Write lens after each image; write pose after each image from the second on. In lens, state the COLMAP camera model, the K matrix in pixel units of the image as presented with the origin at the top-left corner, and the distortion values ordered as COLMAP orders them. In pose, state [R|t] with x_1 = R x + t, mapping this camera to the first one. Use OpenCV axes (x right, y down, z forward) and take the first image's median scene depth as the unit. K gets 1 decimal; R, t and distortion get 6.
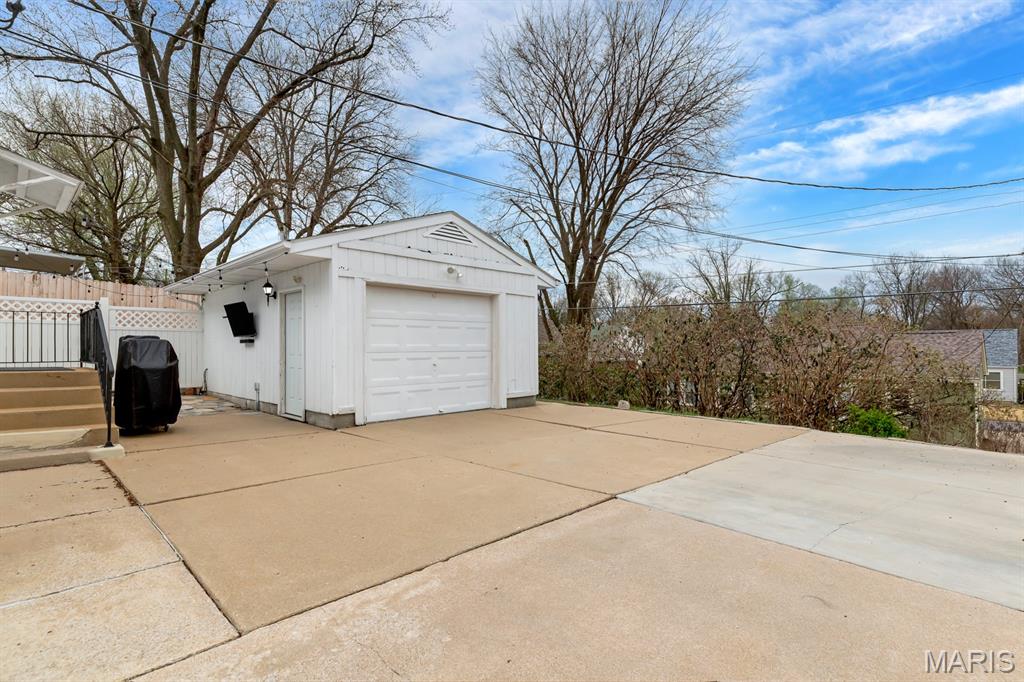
lens RADIAL K [[511.7, 0, 512.8], [0, 511.7, 350.5], [0, 0, 1]] dist [-0.001692, -0.000702]
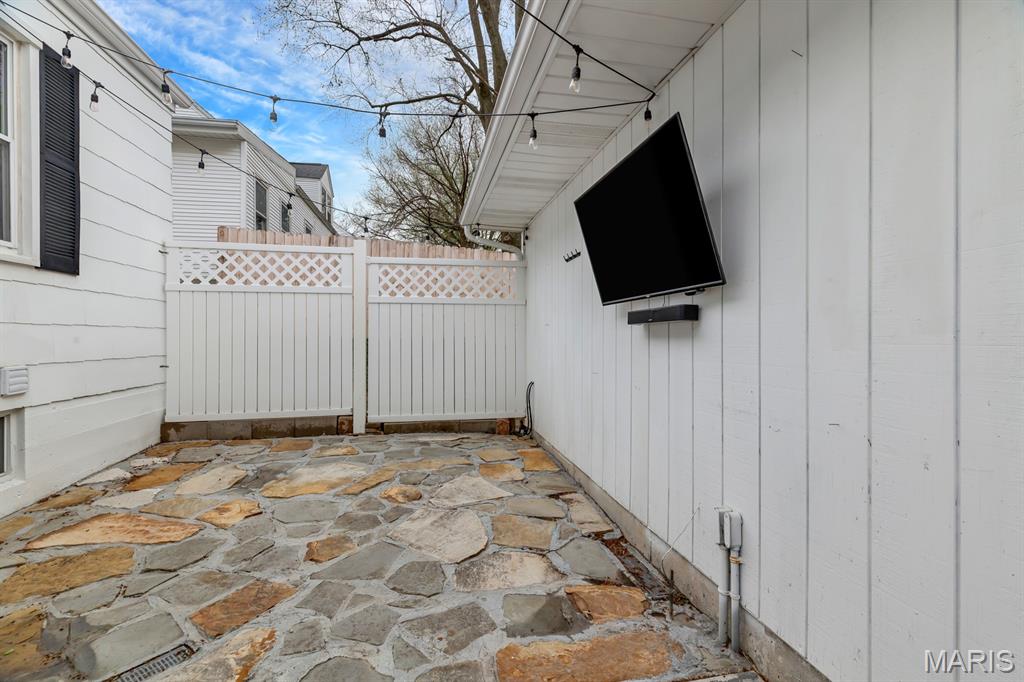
lens RADIAL K [[459.6, 0, 514.3], [0, 459.6, 340.0], [0, 0, 1]] dist [0.001938, 0.000697]
pose [[0.830487, 0.005520, -0.557011, -0.315656], [-0.003839, 0.999984, 0.004185, -0.004596], [0.557025, -0.001337, 0.830495, 0.535481]]
